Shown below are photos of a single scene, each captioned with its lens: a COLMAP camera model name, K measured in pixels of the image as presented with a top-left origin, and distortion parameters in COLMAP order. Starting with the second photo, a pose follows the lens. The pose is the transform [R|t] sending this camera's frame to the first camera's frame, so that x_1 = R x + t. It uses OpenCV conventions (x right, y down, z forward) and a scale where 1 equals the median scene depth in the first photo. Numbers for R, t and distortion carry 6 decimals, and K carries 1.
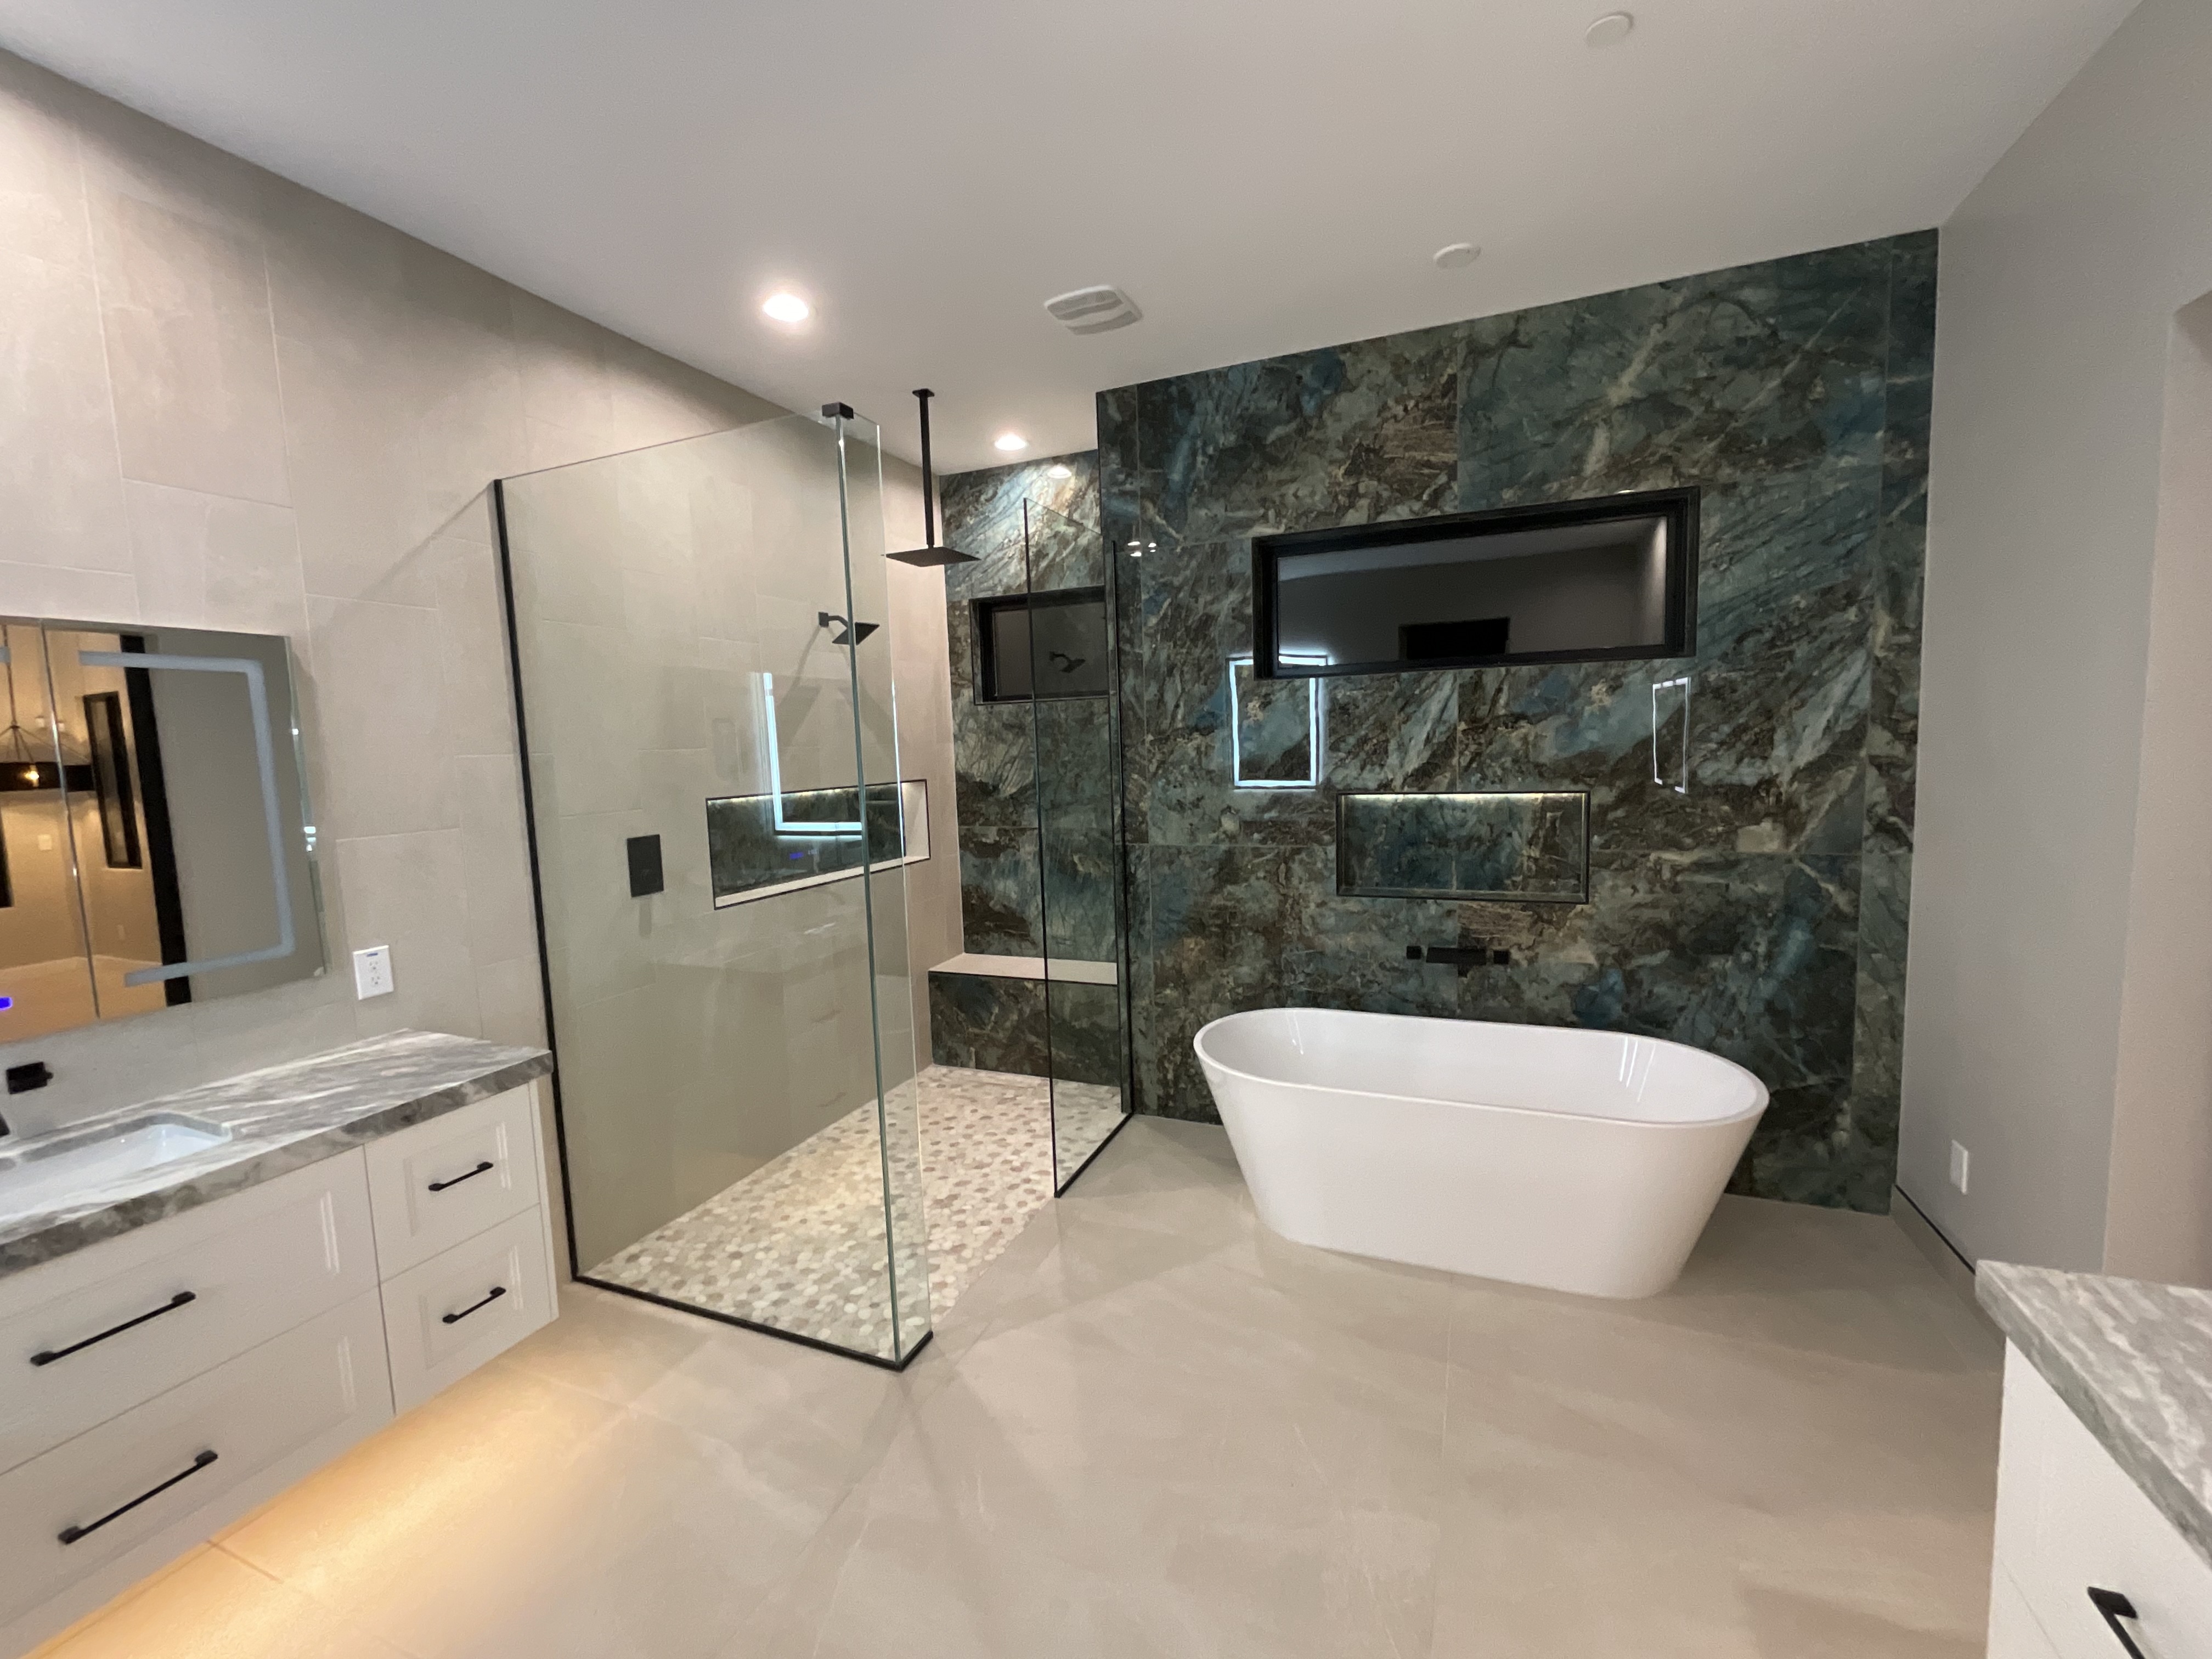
lens RADIAL K [[901.4, 0, 1107.7], [0, 901.4, 826.7], [0, 0, 1]] dist [-0.002608, -0.000521]
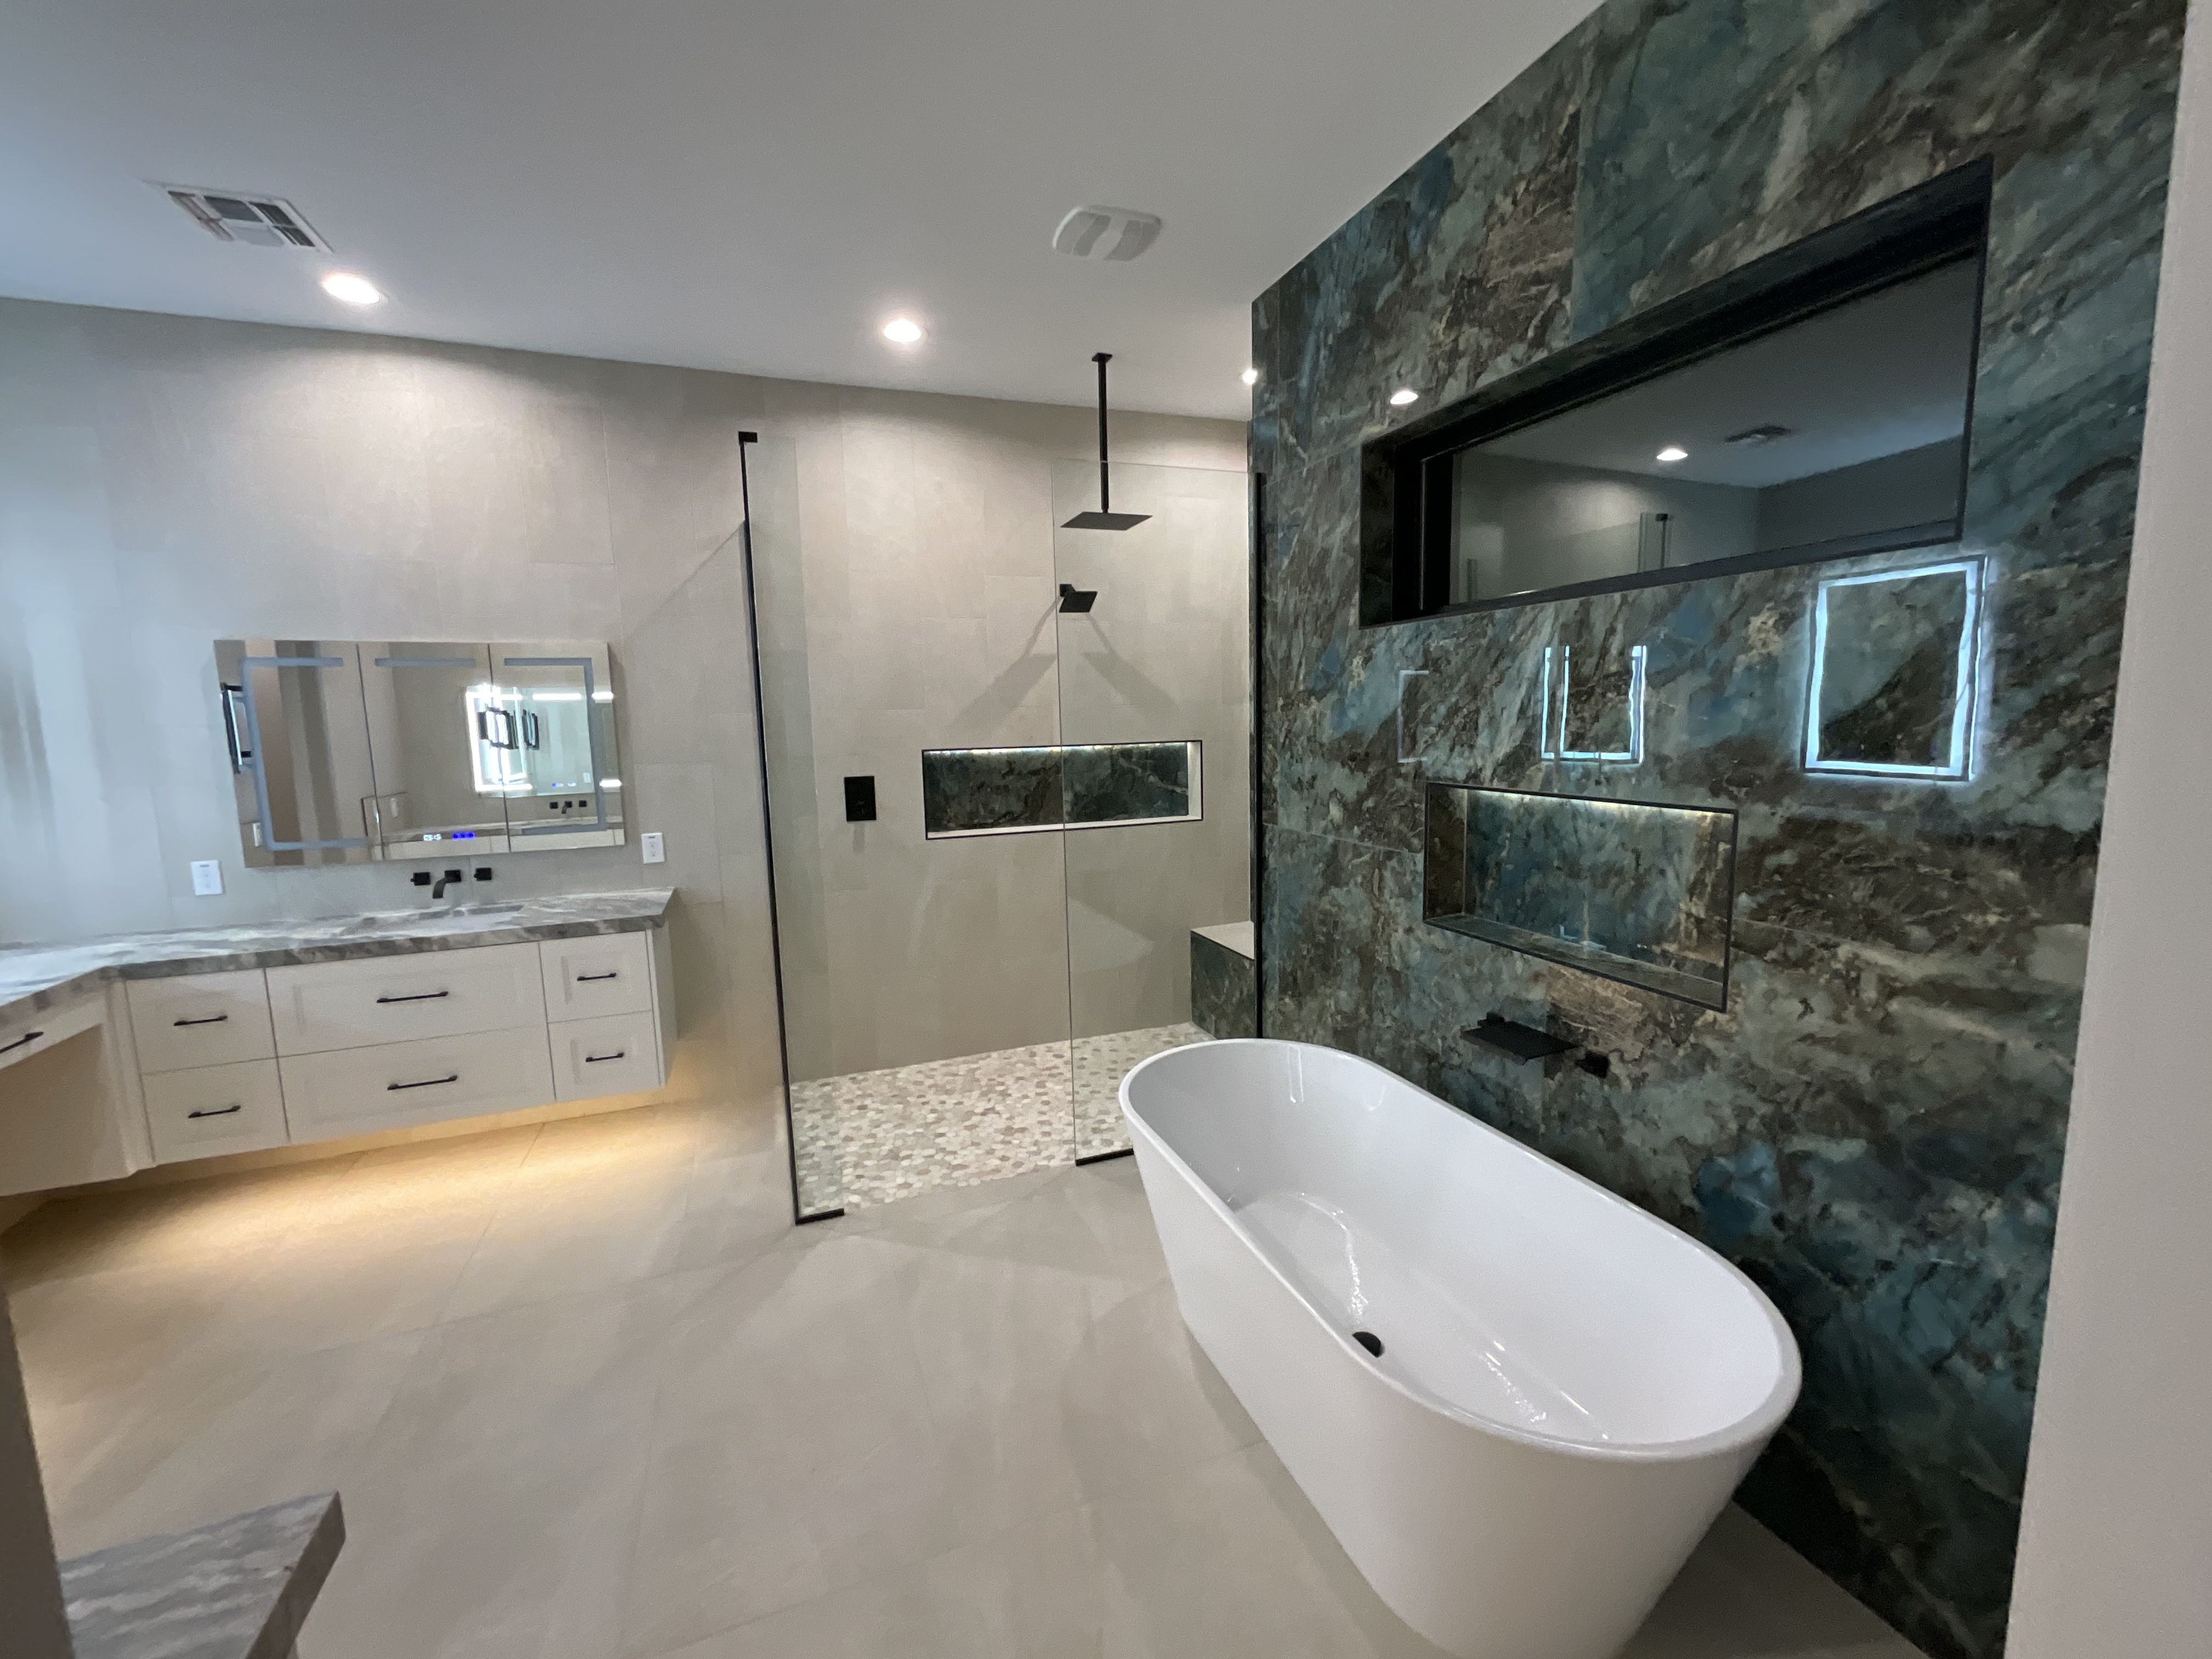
lens RADIAL K [[901.3, 0, 1098.2], [0, 901.3, 823.5], [0, 0, 1]] dist [0.002790, 0.001374]
pose [[0.686436, 0.104617, -0.719626, 0.630486], [-0.067283, 0.994490, 0.080397, -0.047423], [0.724071, -0.006769, 0.689692, 0.322963]]
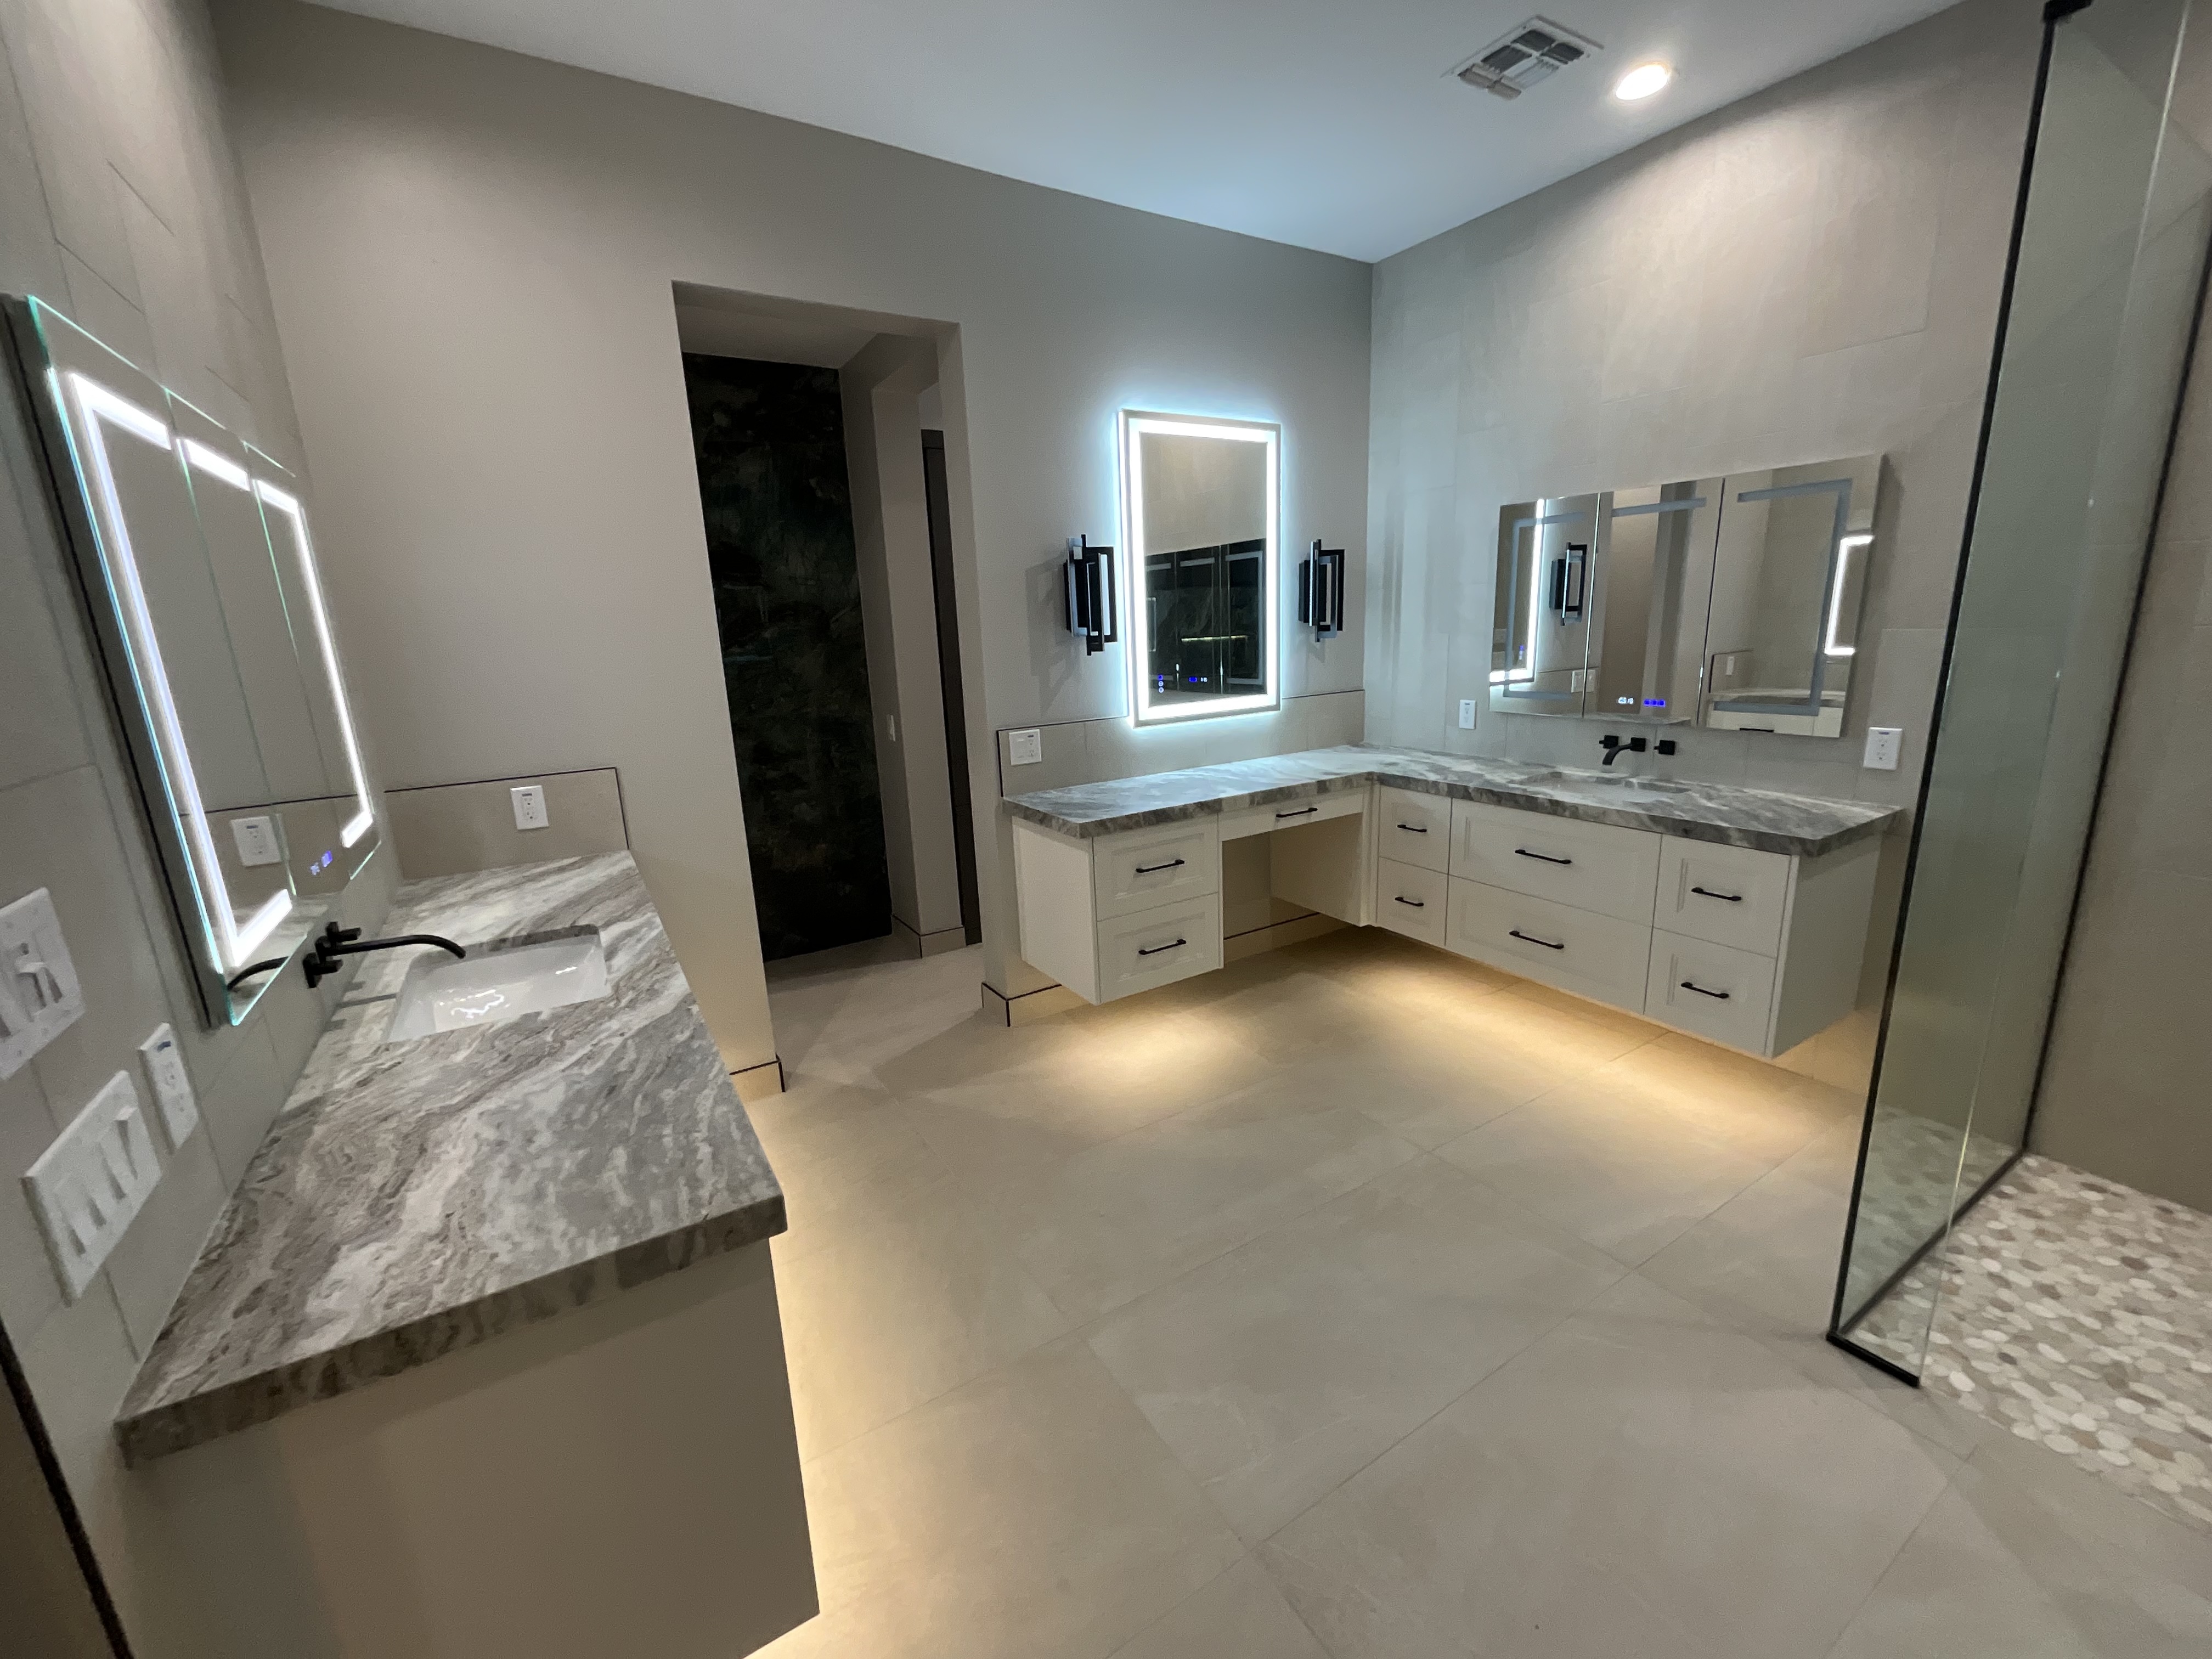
lens RADIAL K [[901.4, 0, 1107.7], [0, 901.4, 826.7], [0, 0, 1]] dist [-0.002608, -0.000521]
pose [[-0.575149, 0.243657, -0.780920, 0.482141], [-0.015412, 0.951215, 0.308142, -0.059206], [0.817904, 0.189263, -0.543335, 0.585075]]
